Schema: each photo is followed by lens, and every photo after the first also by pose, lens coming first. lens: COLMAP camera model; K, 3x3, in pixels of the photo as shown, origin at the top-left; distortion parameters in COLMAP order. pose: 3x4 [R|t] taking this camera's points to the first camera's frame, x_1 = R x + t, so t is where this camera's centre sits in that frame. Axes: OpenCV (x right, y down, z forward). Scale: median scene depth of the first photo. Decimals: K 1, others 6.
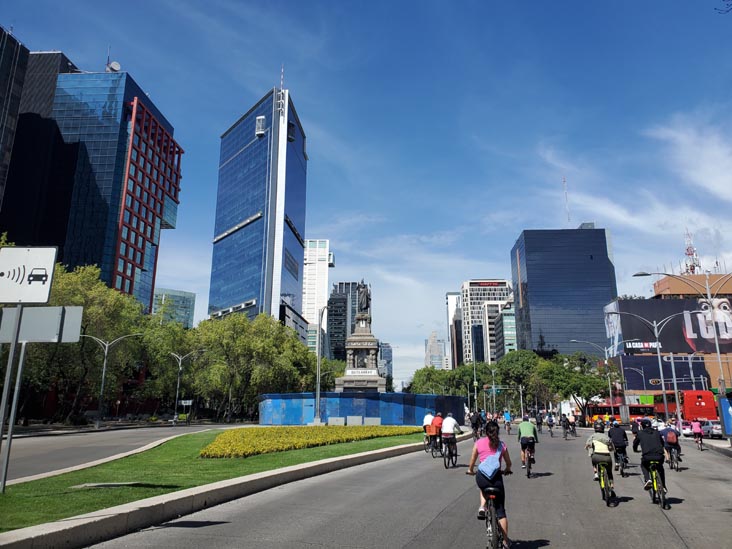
lens RADIAL K [[536.3, 0, 354.4], [0, 536.3, 244.9], [0, 0, 1]] dist [0.051236, -0.003800]
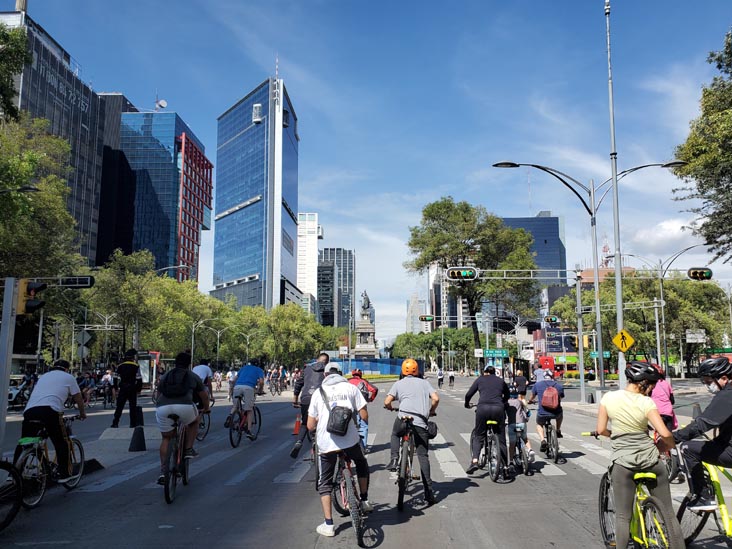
lens RADIAL K [[553.7, 0, 355.4], [0, 553.7, 272.8], [0, 0, 1]] dist [0.065719, -0.097019]
pose [[0.999353, 0.000830, 0.035967, -0.017980], [-0.005434, 0.991745, 0.128112, -0.048425], [-0.035563, -0.128225, 0.991107, -0.156969]]
